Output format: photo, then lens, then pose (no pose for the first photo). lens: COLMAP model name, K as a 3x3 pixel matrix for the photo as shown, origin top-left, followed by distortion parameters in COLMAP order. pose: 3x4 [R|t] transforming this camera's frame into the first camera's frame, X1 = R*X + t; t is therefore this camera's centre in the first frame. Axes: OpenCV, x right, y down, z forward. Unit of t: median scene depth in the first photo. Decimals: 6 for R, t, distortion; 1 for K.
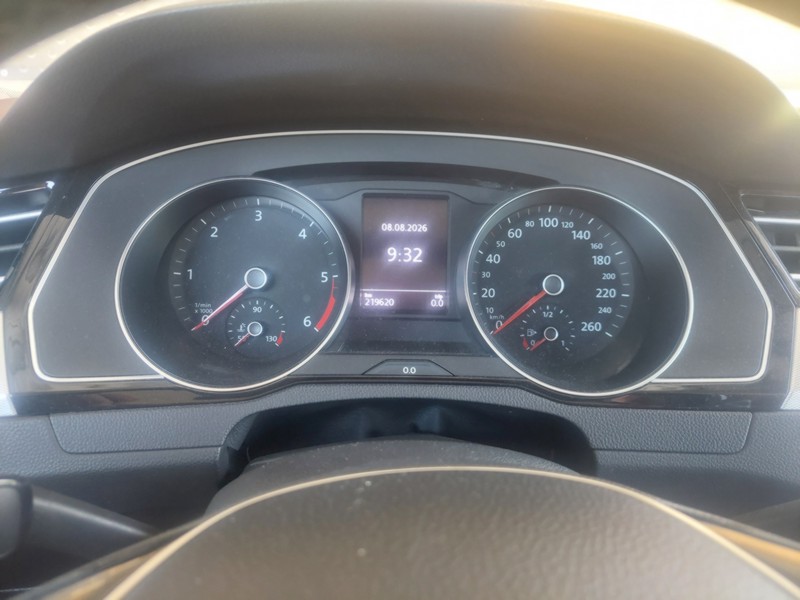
lens RADIAL K [[557.7, 0, 393.6], [0, 557.7, 296.1], [0, 0, 1]] dist [0.036699, -0.023679]
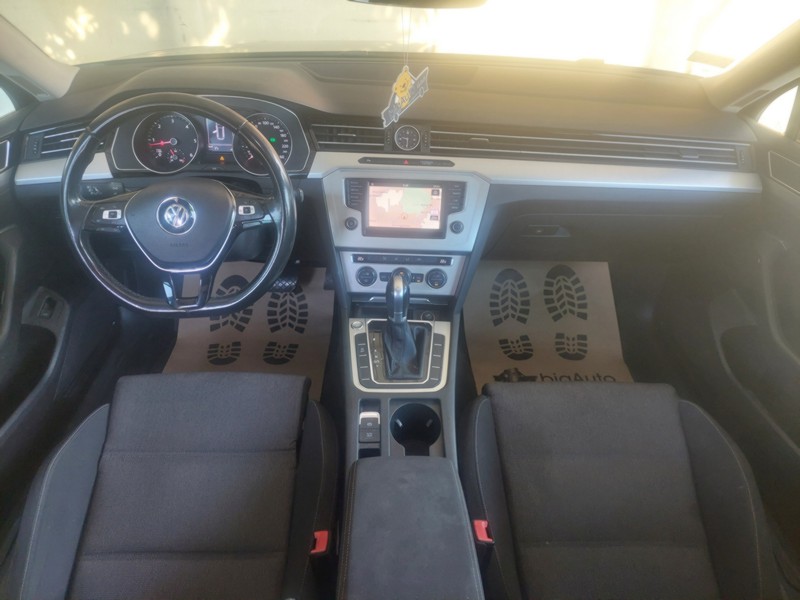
lens RADIAL K [[557.7, 0, 403.7], [0, 557.7, 298.2], [0, 0, 1]] dist [0.036699, -0.023679]
pose [[0.999995, -0.002931, 0.001178, 1.202346], [0.002479, 0.959356, 0.282186, -0.084564], [-0.001957, -0.282182, 0.959359, -2.657608]]
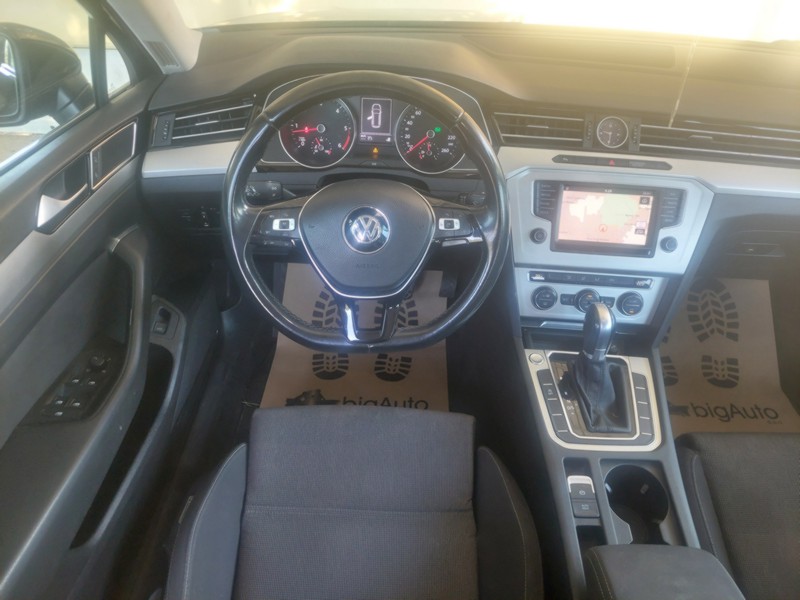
lens RADIAL K [[557.7, 0, 410.1], [0, 557.7, 299.1], [0, 0, 1]] dist [0.036699, -0.023679]
pose [[0.999443, 0.032597, -0.007173, 0.258209], [-0.028578, 0.946776, 0.320621, -0.143196], [0.017243, -0.320237, 0.947181, -2.016204]]
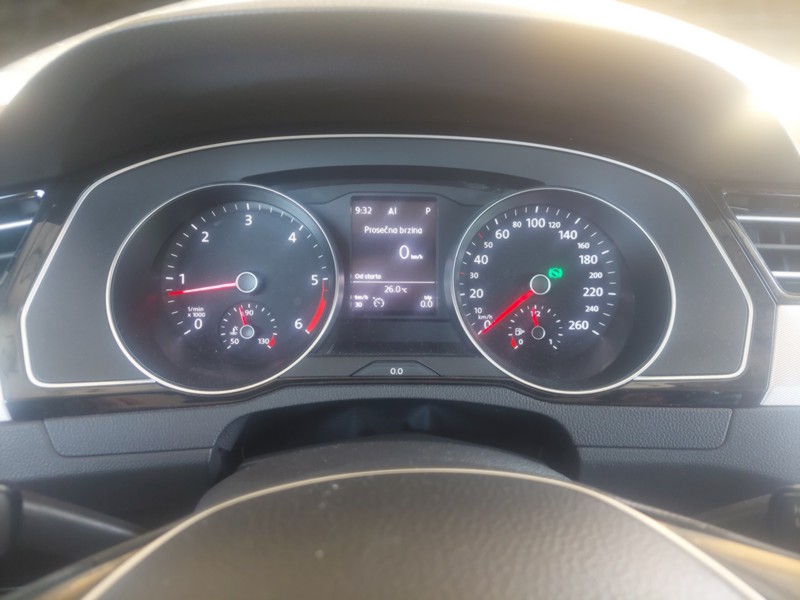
lens RADIAL K [[557.7, 0, 407.6], [0, 557.7, 301.4], [0, 0, 1]] dist [0.036699, -0.023679]
pose [[0.999894, -0.012733, -0.007045, 0.057900], [0.012890, 0.999660, 0.022645, -0.017672], [0.006754, -0.022733, 0.999719, -0.017039]]
